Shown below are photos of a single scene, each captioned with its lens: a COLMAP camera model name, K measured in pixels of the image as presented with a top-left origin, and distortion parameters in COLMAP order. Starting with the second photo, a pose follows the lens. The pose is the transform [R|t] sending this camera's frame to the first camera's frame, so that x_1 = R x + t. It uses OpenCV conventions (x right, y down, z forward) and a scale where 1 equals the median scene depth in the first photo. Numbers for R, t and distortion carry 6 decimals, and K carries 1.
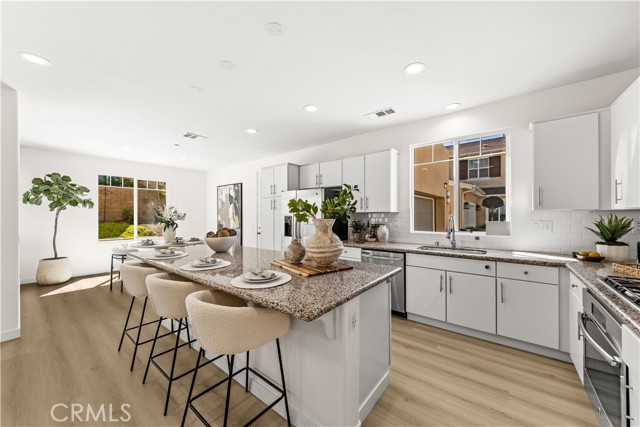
lens RADIAL K [[241.8, 0, 320.0], [0, 241.8, 213.5], [0, 0, 1]] dist [0.004622, -0.000258]
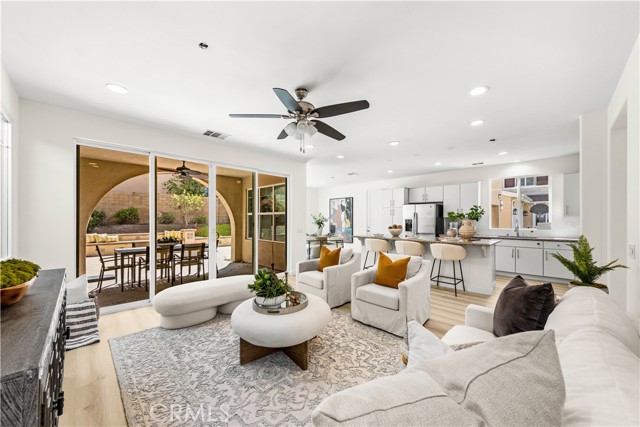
lens RADIAL K [[237.6, 0, 319.8], [0, 237.6, 218.1], [0, 0, 1]] dist [-0.003001, -0.000247]
pose [[0.992076, 0.001505, -0.125628, -0.493267], [-0.001527, 0.999999, -0.000076, 0.002348], [0.125628, 0.000267, 0.992077, -0.674238]]
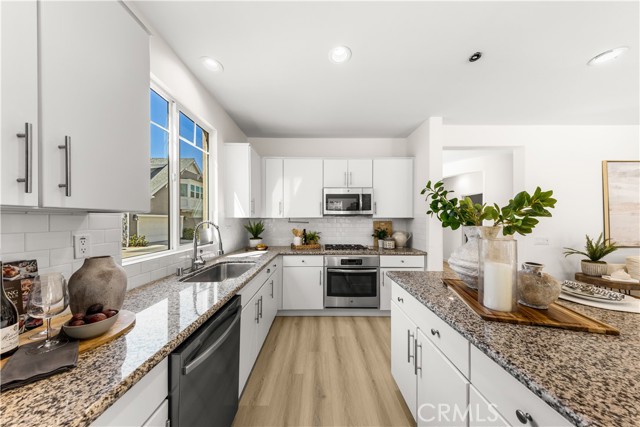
lens RADIAL K [[200.1, 0, 319.6], [0, 200.1, 216.0], [0, 0, 1]] dist [-0.000235, -0.000022]
pose [[-0.612650, 0.006125, 0.790331, -0.072981], [-0.007191, 0.999885, -0.013324, -0.005236], [-0.790322, -0.013847, -0.612535, 0.734116]]
